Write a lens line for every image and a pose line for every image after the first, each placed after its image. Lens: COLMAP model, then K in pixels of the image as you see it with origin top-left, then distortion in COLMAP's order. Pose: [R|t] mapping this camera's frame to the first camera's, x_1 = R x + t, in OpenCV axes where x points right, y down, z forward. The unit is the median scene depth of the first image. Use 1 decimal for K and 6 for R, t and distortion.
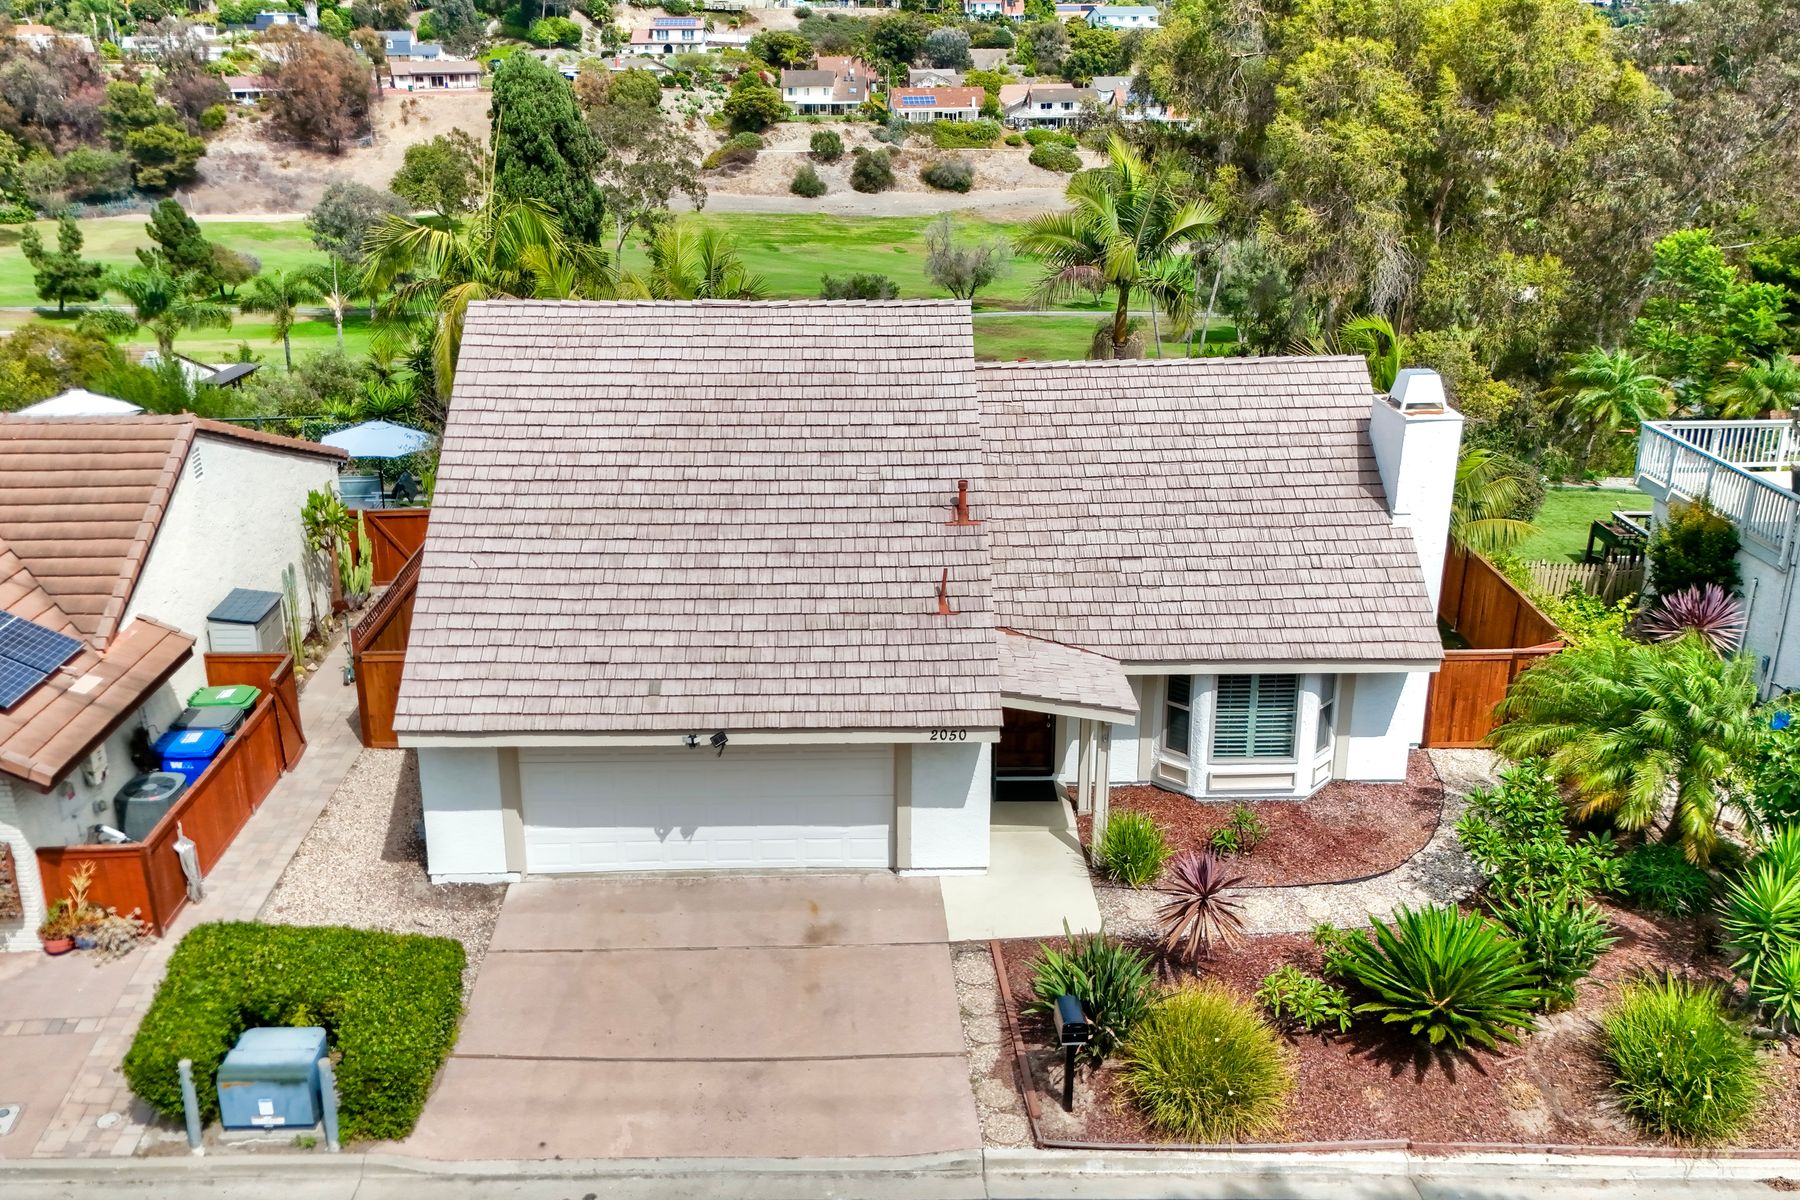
lens RADIAL K [[1557.7, 0, 856.0], [0, 1557.7, 597.5], [0, 0, 1]] dist [0.083996, -0.090642]
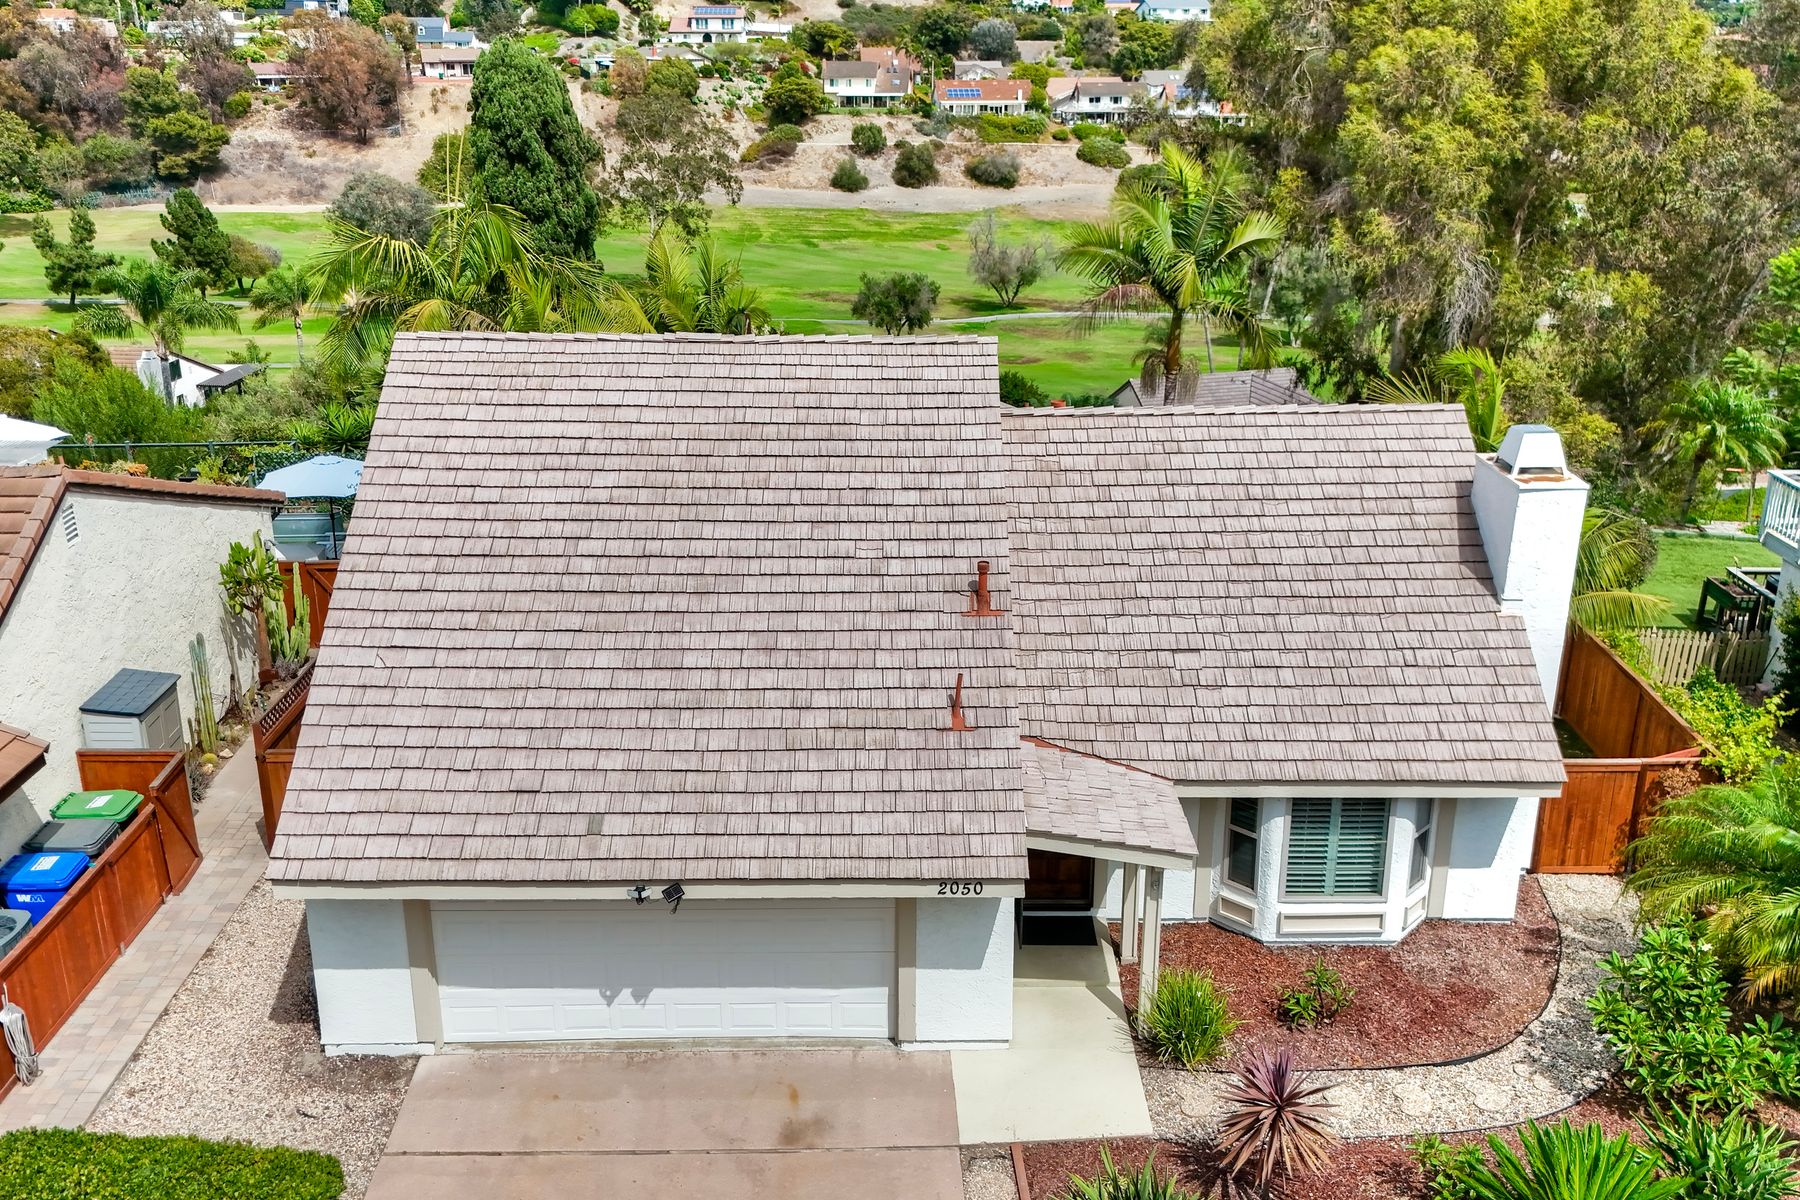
lens RADIAL K [[1595.7, 0, 900.0], [0, 1595.7, 600.0], [0, 0, 1]] dist [0.075490, -0.083234]
pose [[0.999966, 0.007849, 0.002367, 0.020327], [-0.007847, 0.999969, -0.000666, -0.047885], [-0.002372, 0.000648, 0.999997, 0.143096]]
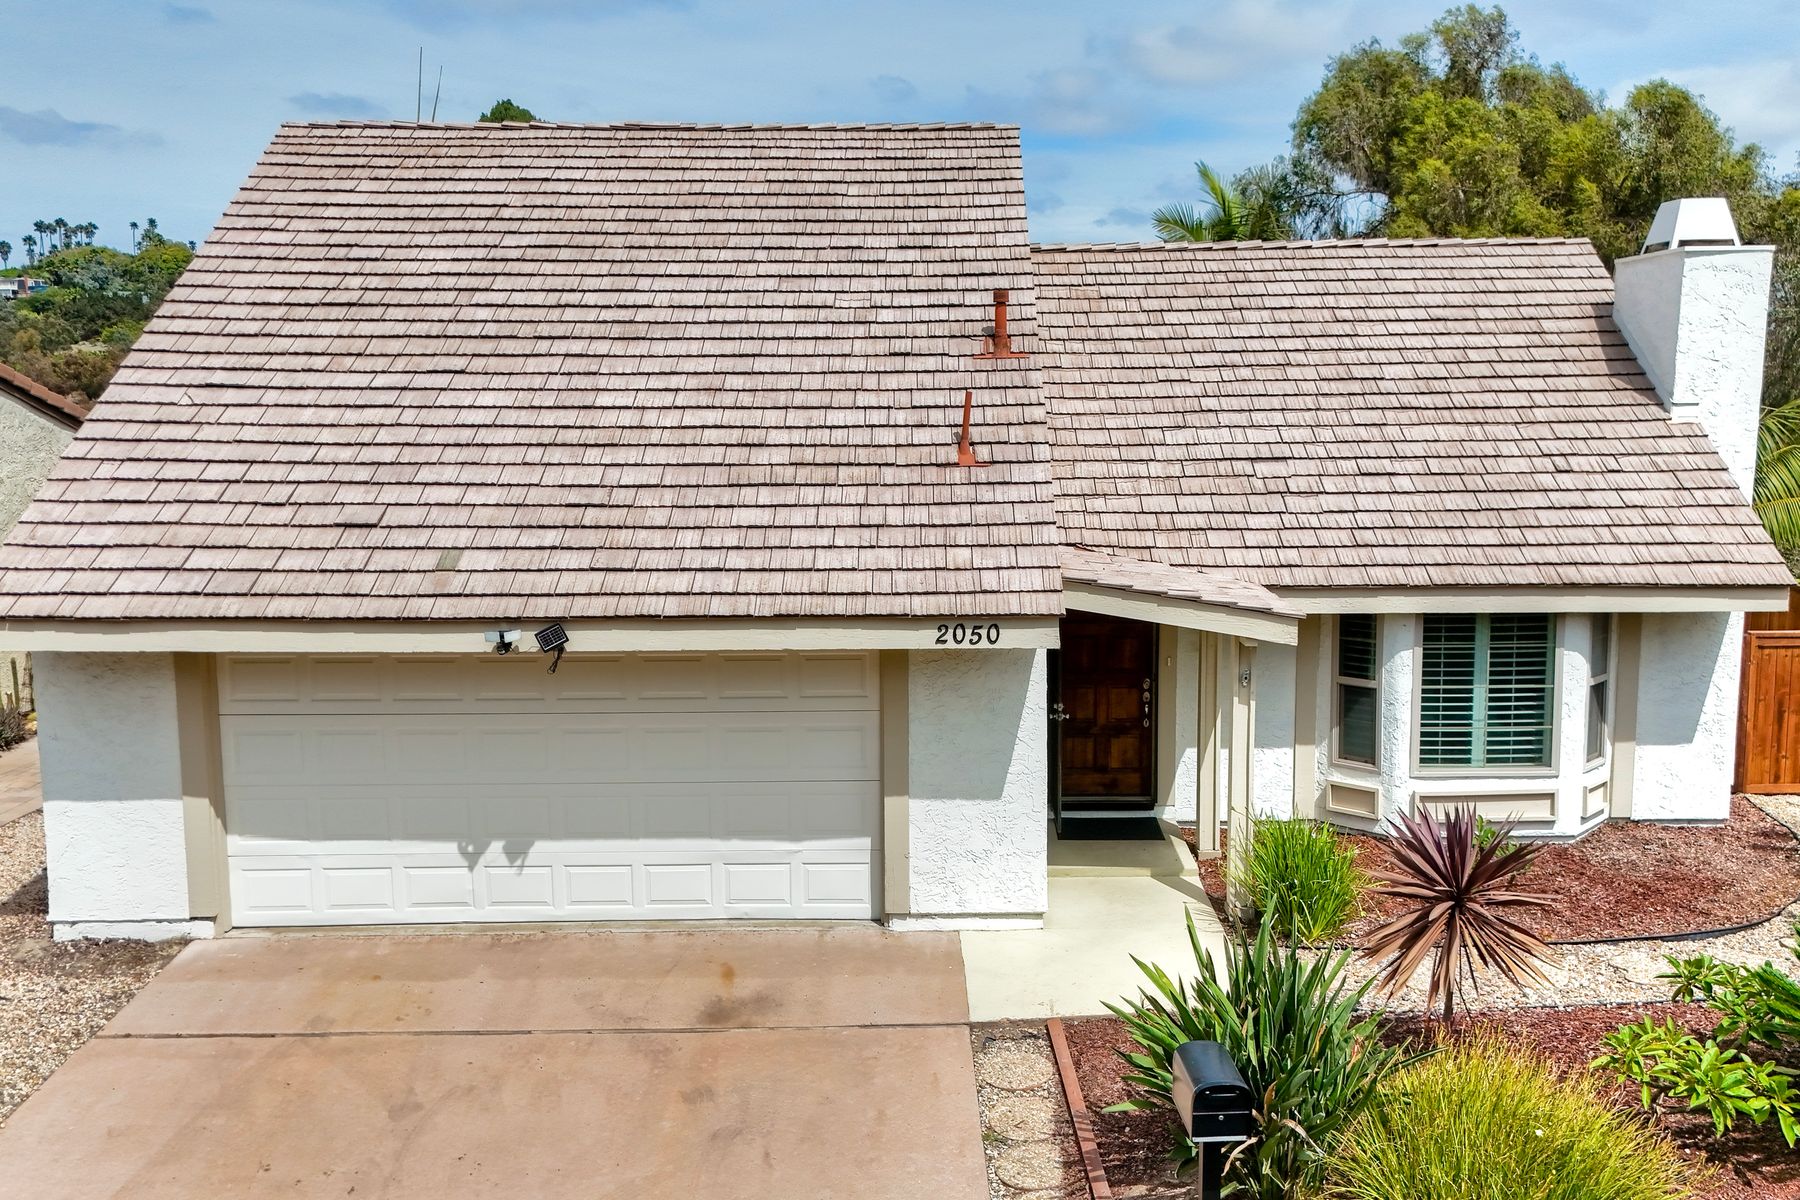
lens RADIAL K [[1582.8, 0, 942.8], [0, 1582.8, 602.1], [0, 0, 1]] dist [0.037539, -0.002051]
pose [[0.999994, 0.003414, -0.000740, 0.041098], [-0.003494, 0.979035, -0.203664, 0.155431], [0.000030, 0.203665, 0.979041, 0.360021]]
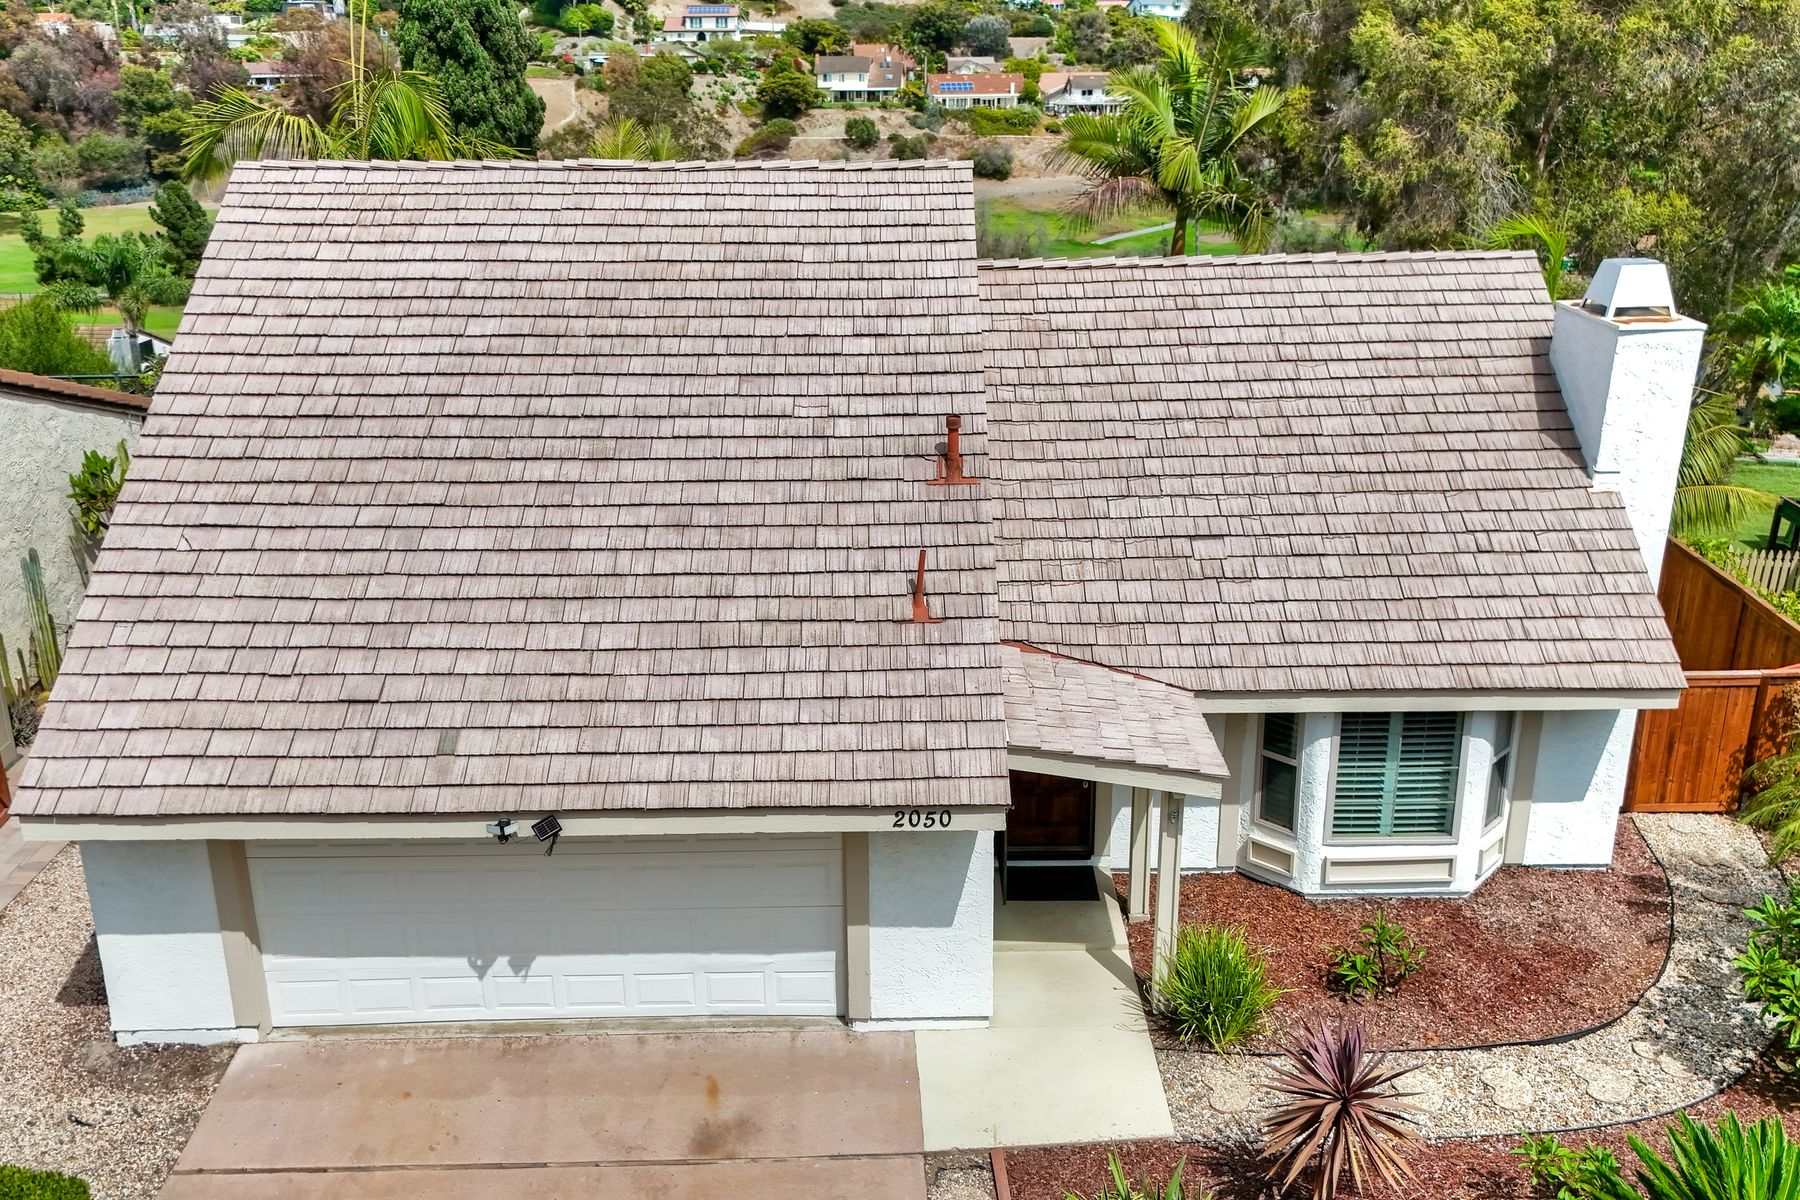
lens RADIAL K [[1583.7, 0, 900.0], [0, 1583.7, 600.0], [0, 0, 1]] dist [0.047935, -0.023355]
pose [[0.999993, -0.000417, 0.003583, 0.039069], [0.000407, 0.999996, 0.002685, -0.000059], [-0.003584, -0.002684, 0.999990, 0.302358]]
